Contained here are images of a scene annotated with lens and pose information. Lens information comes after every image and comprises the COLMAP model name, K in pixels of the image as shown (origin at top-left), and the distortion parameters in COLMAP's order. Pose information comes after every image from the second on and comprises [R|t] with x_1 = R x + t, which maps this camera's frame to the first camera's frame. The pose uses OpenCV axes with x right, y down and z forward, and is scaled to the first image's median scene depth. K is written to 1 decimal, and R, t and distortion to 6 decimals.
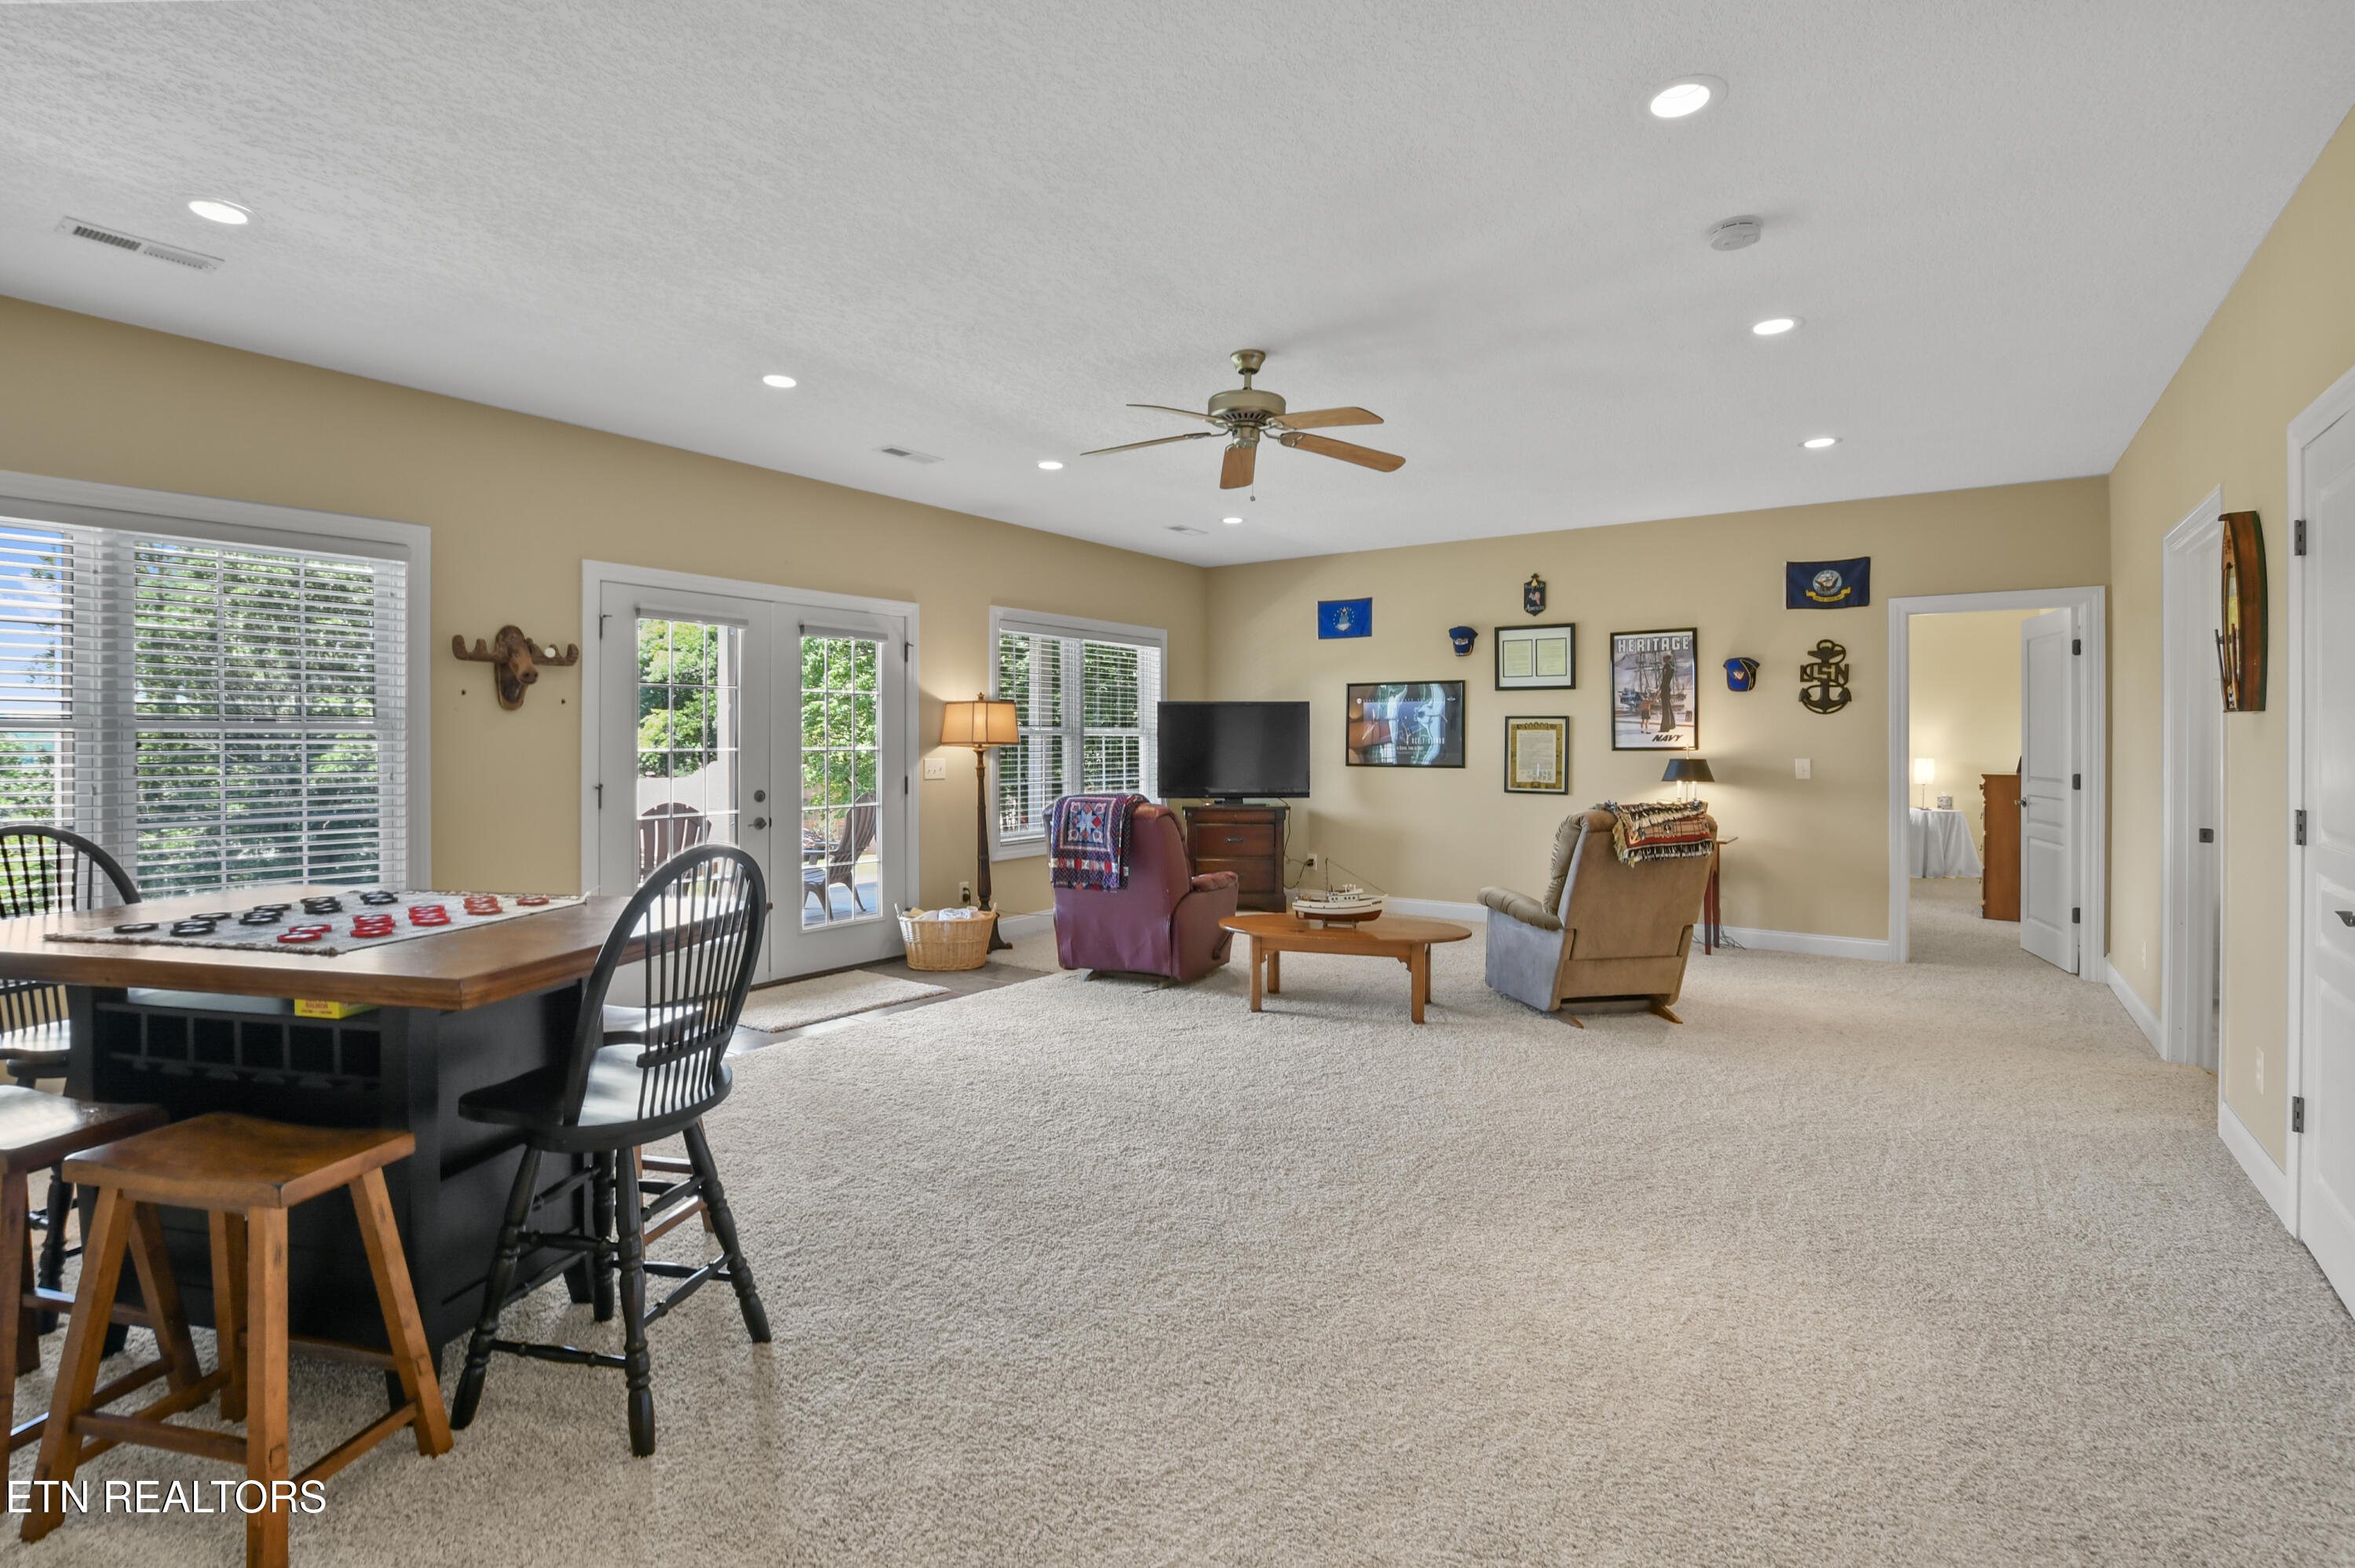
lens RADIAL K [[1111.7, 0, 1177.1], [0, 1111.7, 763.4], [0, 0, 1]] dist [-0.025887, 0.001778]
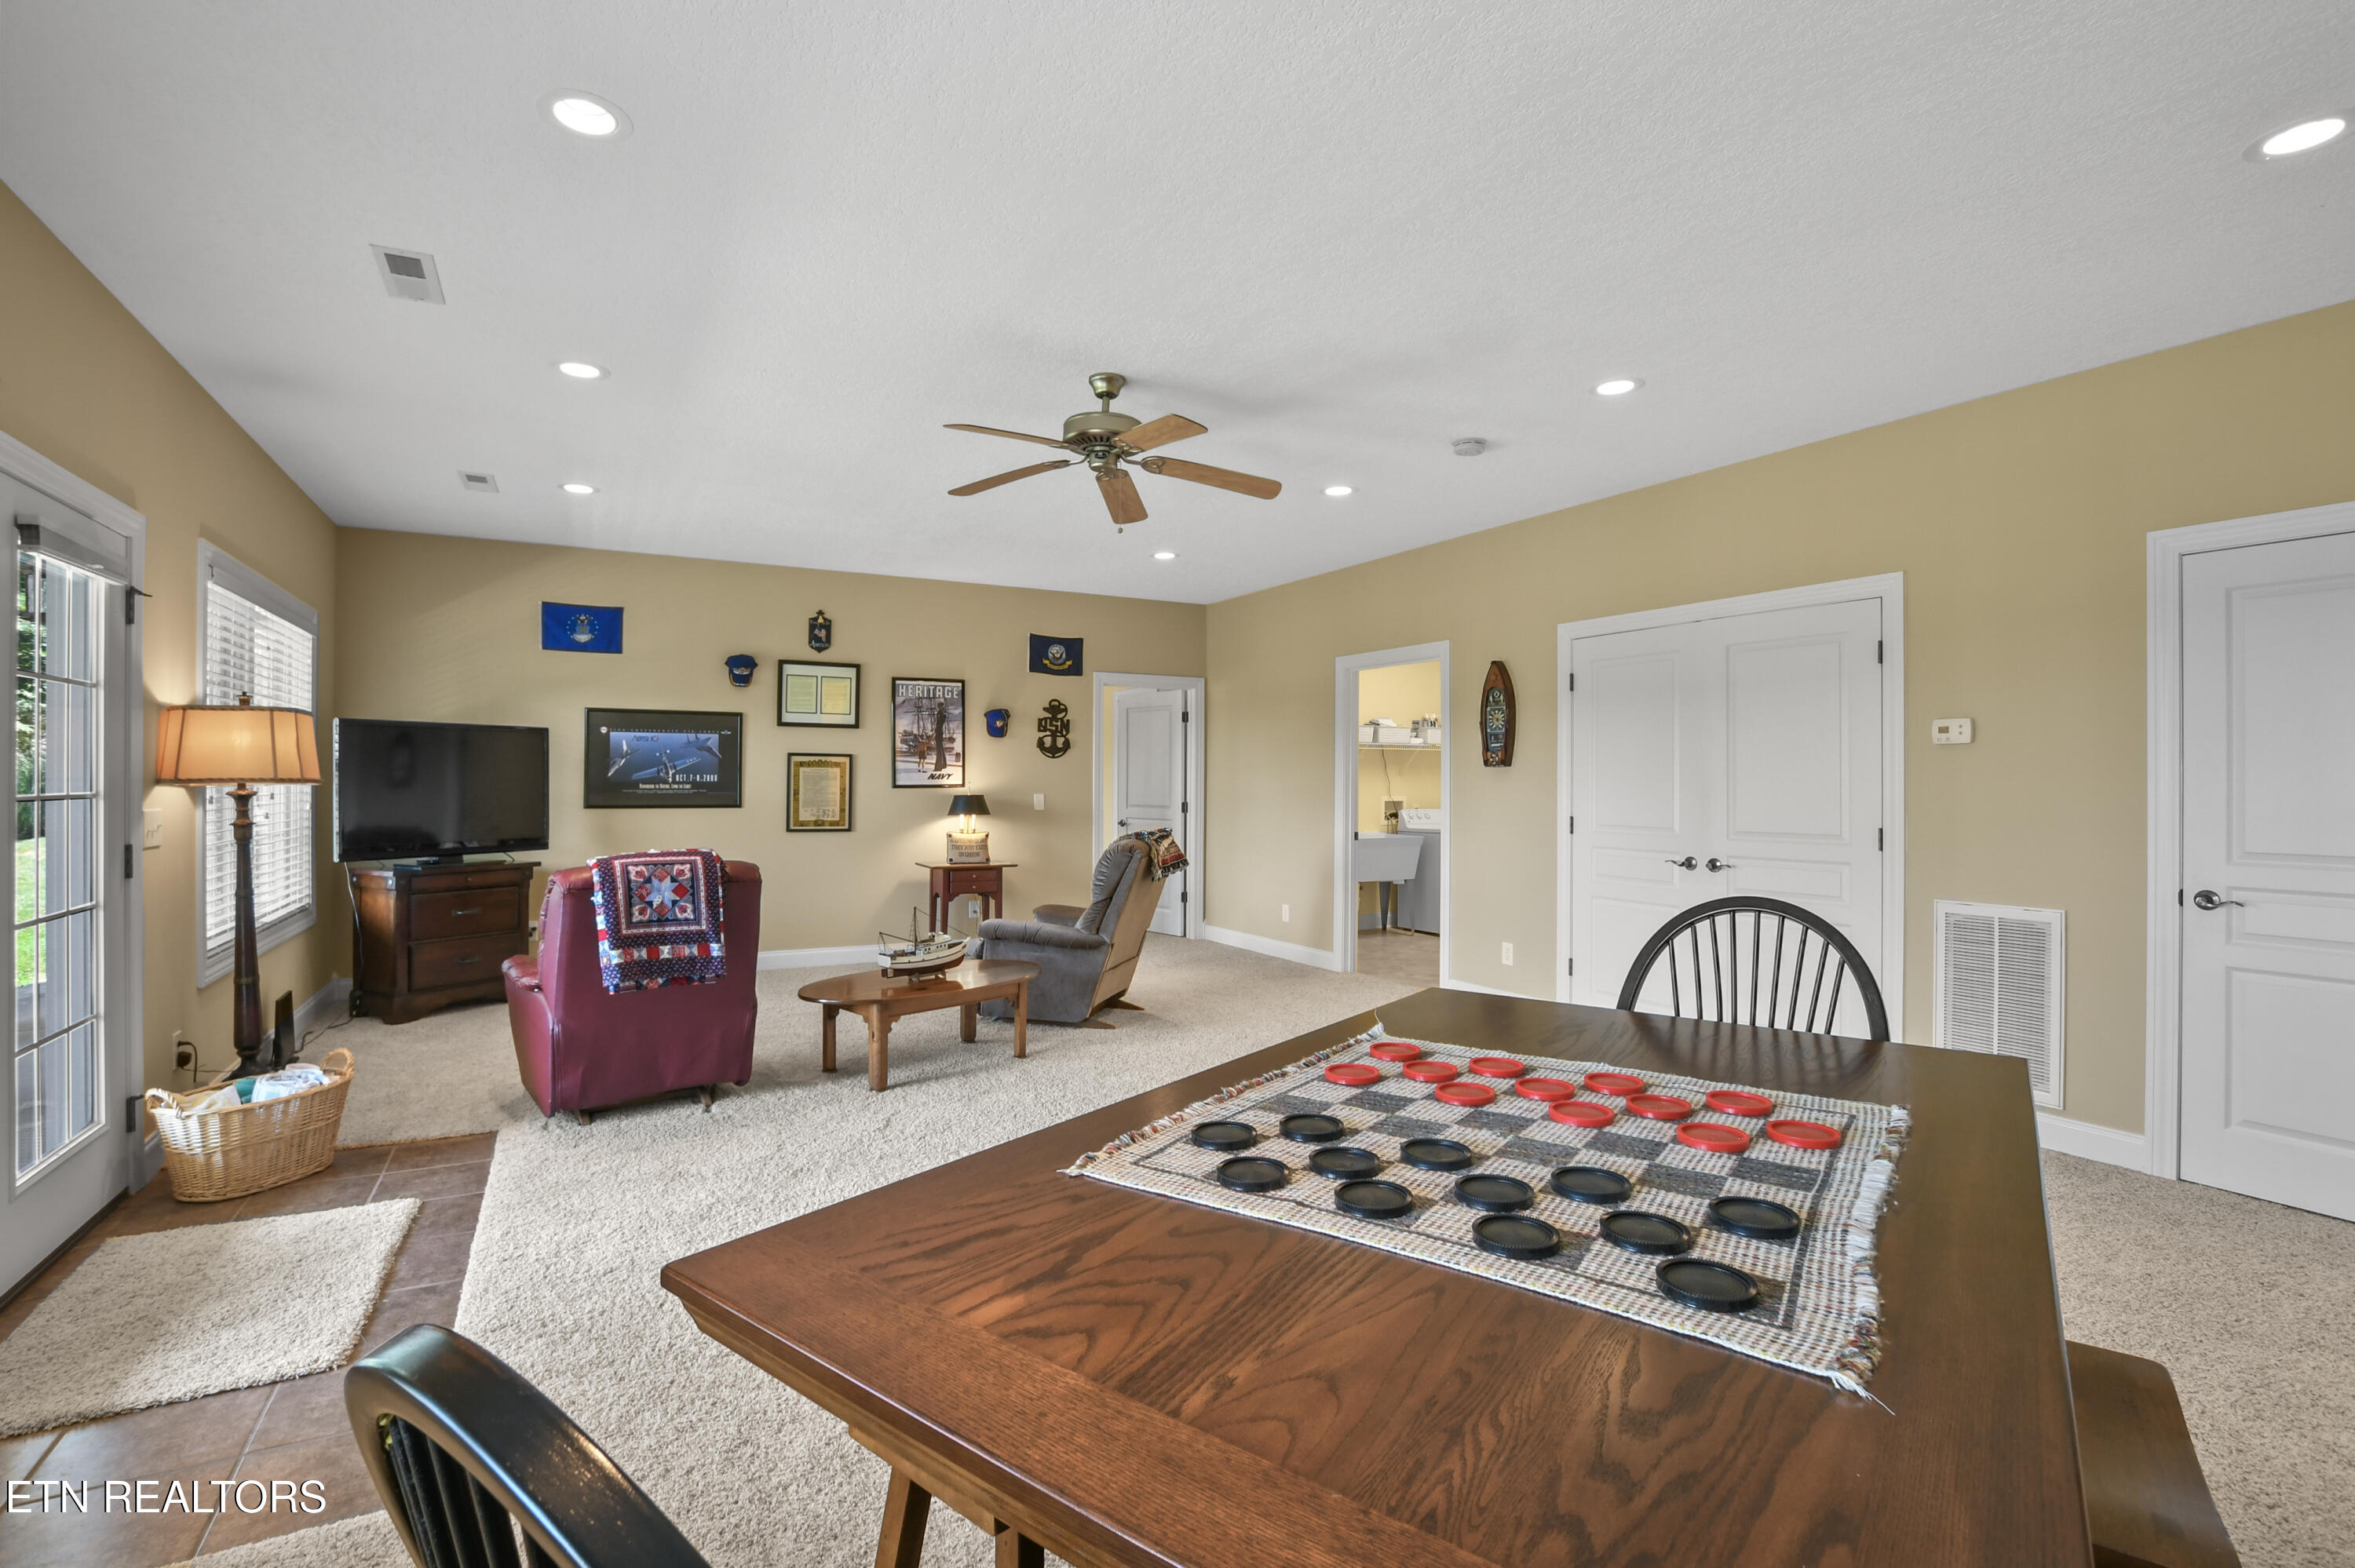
lens RADIAL K [[1075.3, 0, 1176.5], [0, 1075.3, 783.6], [0, 0, 1]] dist [-0.024275, 0.000060]
pose [[0.439572, -0.000995, 0.898207, -0.426270], [0.013795, 0.999889, -0.005644, -0.006390], [-0.898102, 0.014872, 0.439537, 0.312234]]
